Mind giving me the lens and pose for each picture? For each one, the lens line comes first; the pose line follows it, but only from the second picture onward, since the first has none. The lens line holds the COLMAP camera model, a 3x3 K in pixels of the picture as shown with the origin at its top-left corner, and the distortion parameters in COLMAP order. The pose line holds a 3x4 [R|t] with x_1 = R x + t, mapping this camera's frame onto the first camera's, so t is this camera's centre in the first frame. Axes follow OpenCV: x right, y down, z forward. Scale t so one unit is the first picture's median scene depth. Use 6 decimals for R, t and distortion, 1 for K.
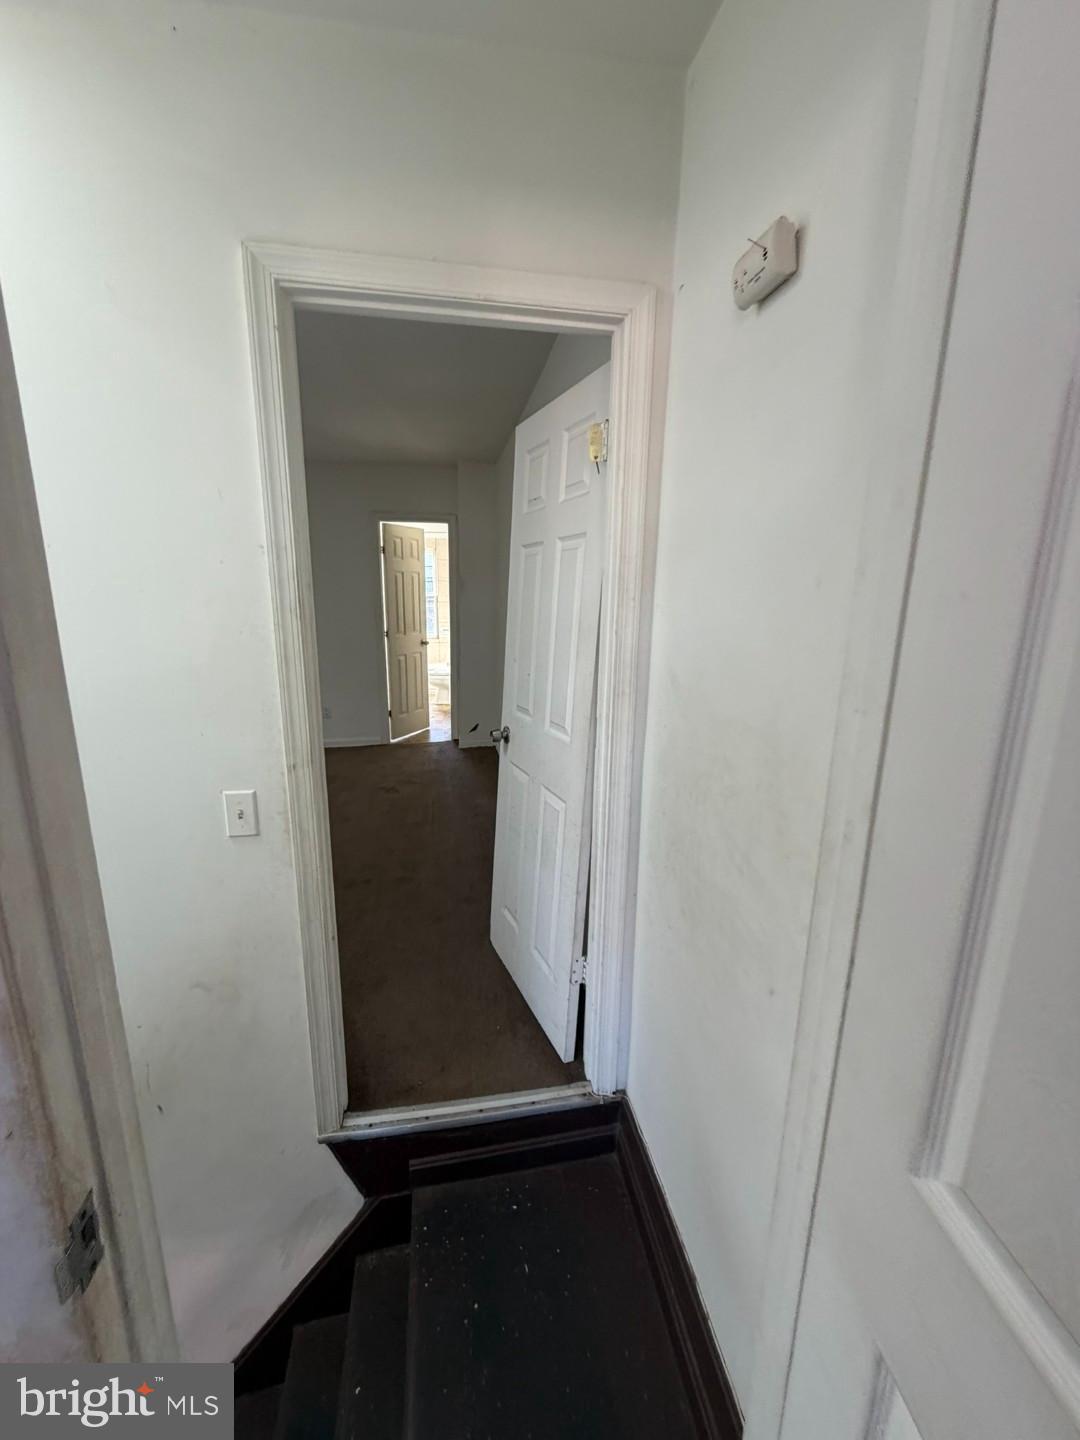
lens RADIAL K [[580.5, 0, 534.8], [0, 580.5, 717.6], [0, 0, 1]] dist [-0.000121, -0.000333]
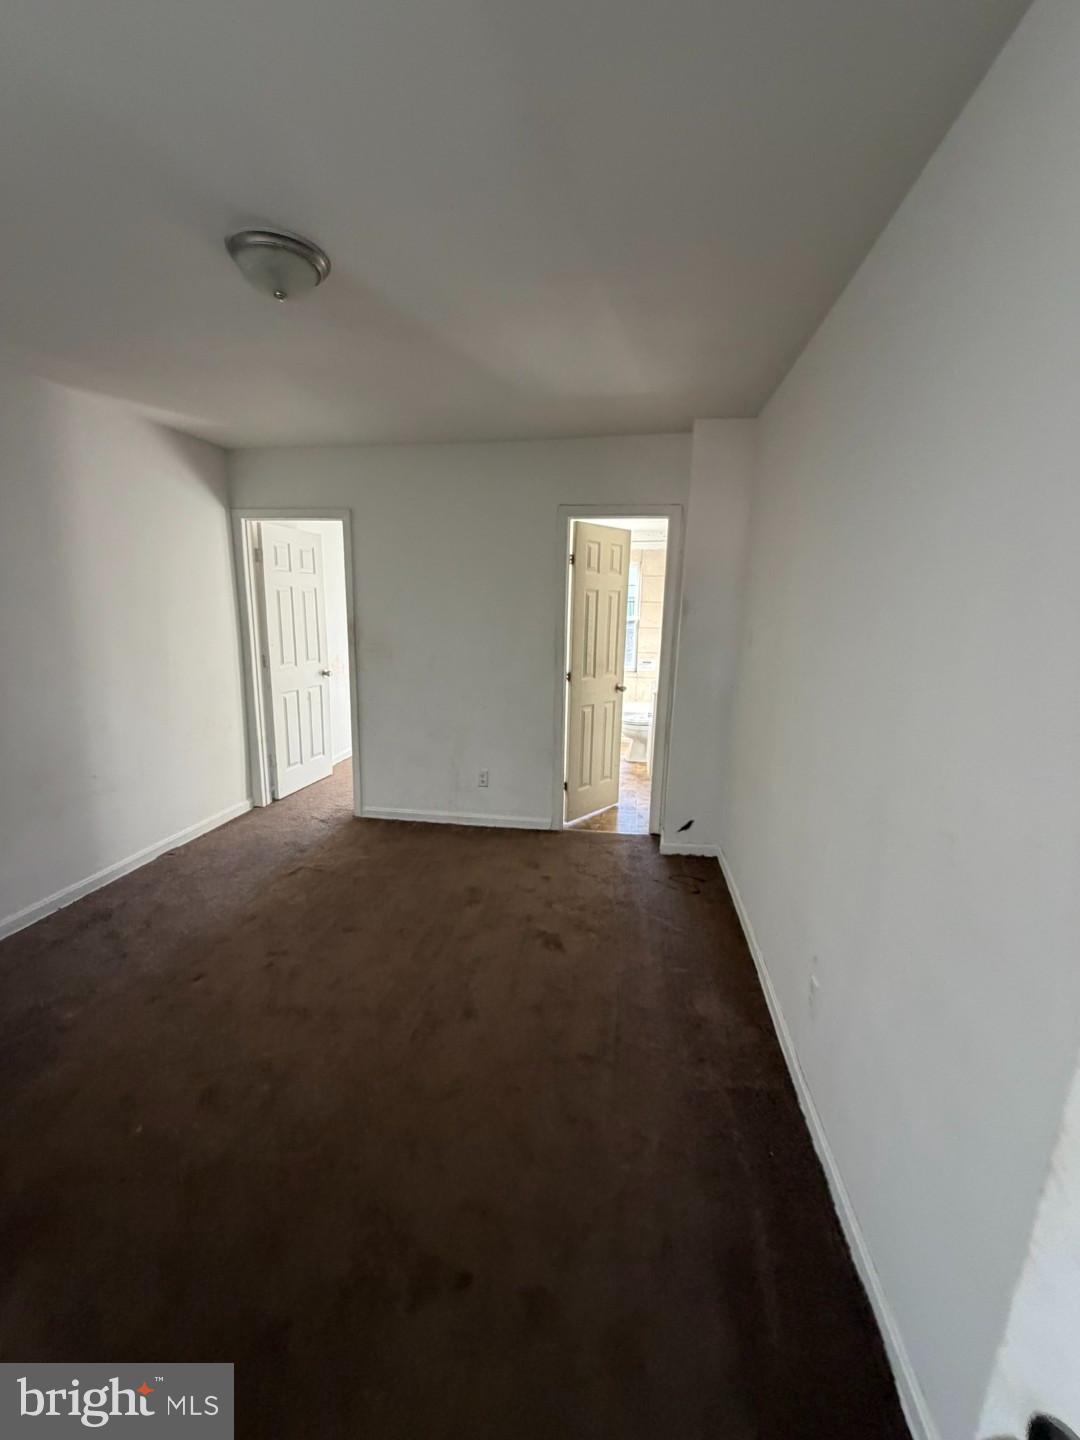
lens RADIAL K [[580.5, 0, 550.8], [0, 580.5, 717.2], [0, 0, 1]] dist [-0.000121, -0.000333]
pose [[0.954827, 0.065475, -0.289859, -0.064784], [-0.073622, 0.997136, -0.017282, -0.078190], [0.287897, 0.037841, 0.956913, 0.304774]]
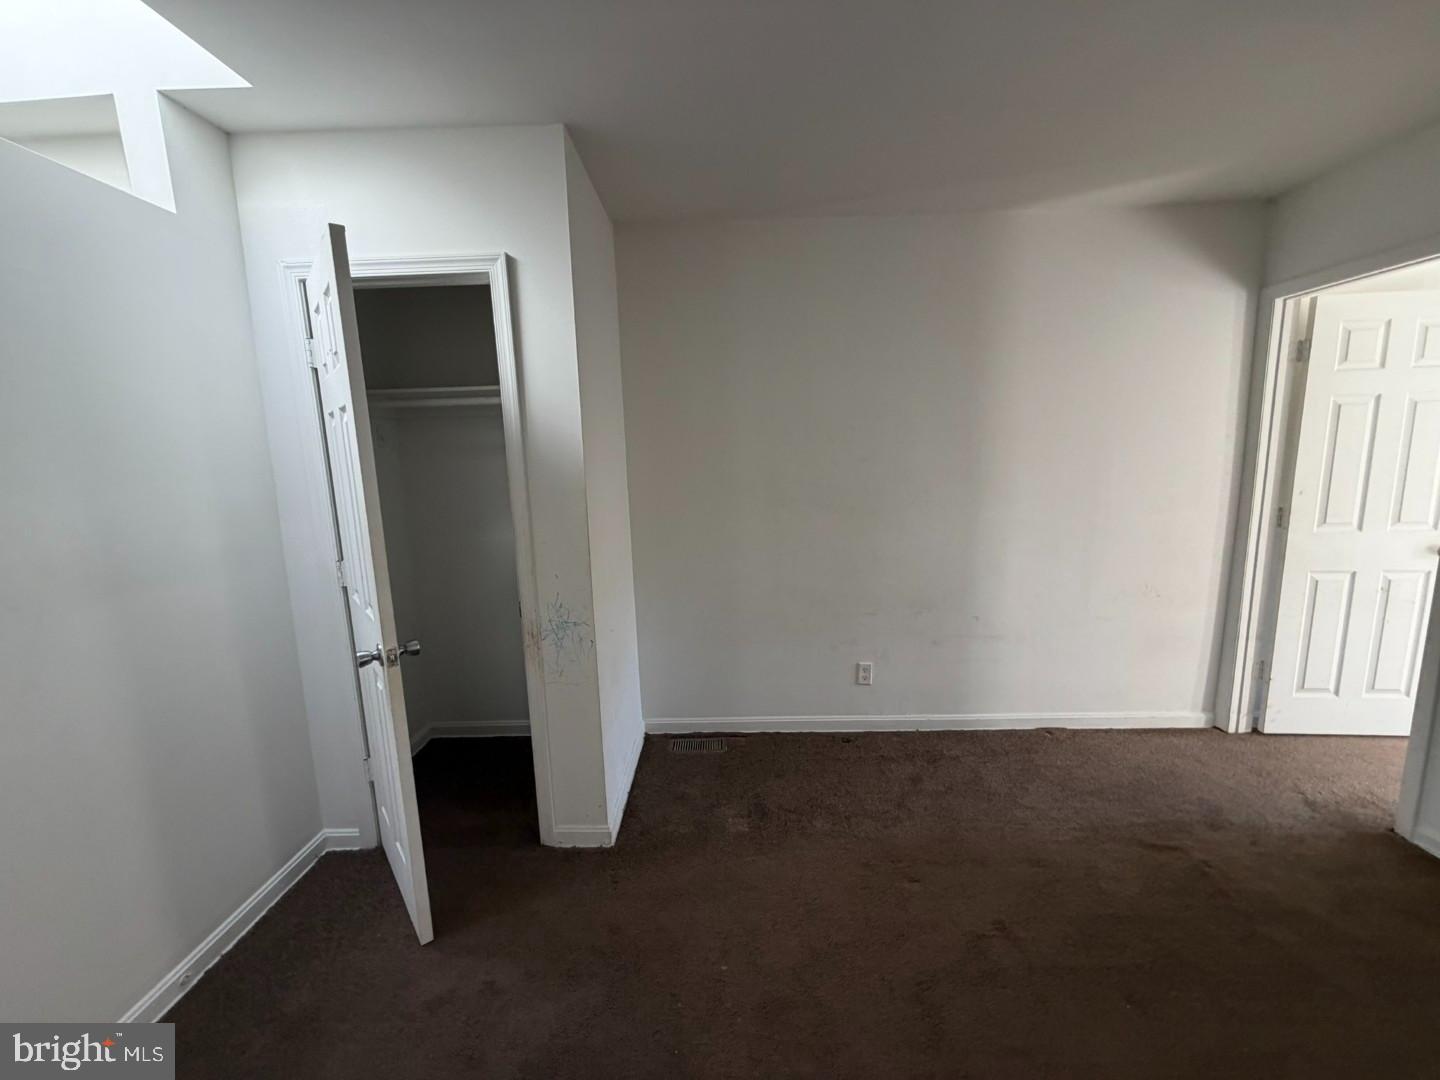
lens RADIAL K [[580.5, 0, 715.6], [0, 580.5, 537.7], [0, 0, 1]] dist [-0.000121, -0.000333]
pose [[-0.189658, 0.148448, -0.970563, -0.083545], [-0.180925, 0.966293, 0.183149, -0.120723], [0.965037, 0.210335, -0.156407, 0.526875]]
